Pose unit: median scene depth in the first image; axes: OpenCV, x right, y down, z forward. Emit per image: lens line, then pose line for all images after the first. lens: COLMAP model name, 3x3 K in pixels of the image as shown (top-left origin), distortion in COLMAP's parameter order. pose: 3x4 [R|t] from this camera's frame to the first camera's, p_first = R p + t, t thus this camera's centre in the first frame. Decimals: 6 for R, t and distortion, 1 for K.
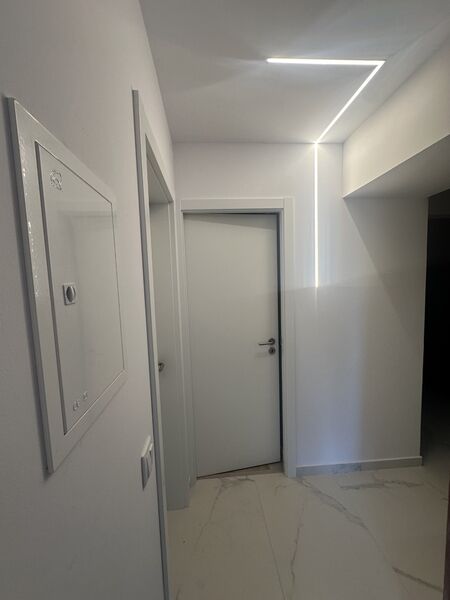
lens RADIAL K [[238.3, 0, 225.6], [0, 238.3, 298.9], [0, 0, 1]] dist [-0.003347, -0.000271]
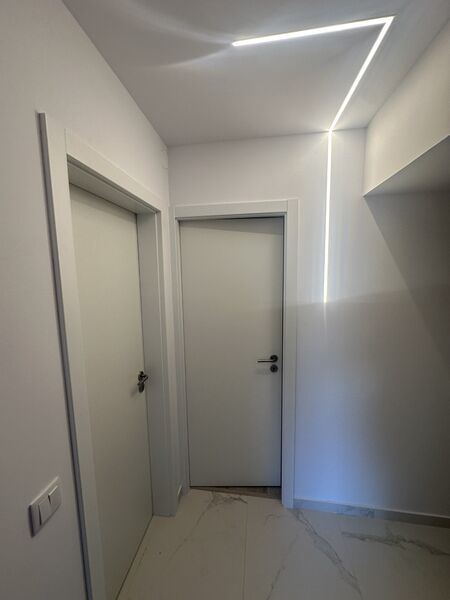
lens RADIAL K [[238.3, 0, 224.0], [0, 238.3, 300.4], [0, 0, 1]] dist [-0.003347, -0.000271]
pose [[0.976773, 0.041966, -0.210128, 0.210220], [-0.033652, 0.998509, 0.042987, -0.084300], [0.211619, -0.034917, 0.976728, 0.087093]]
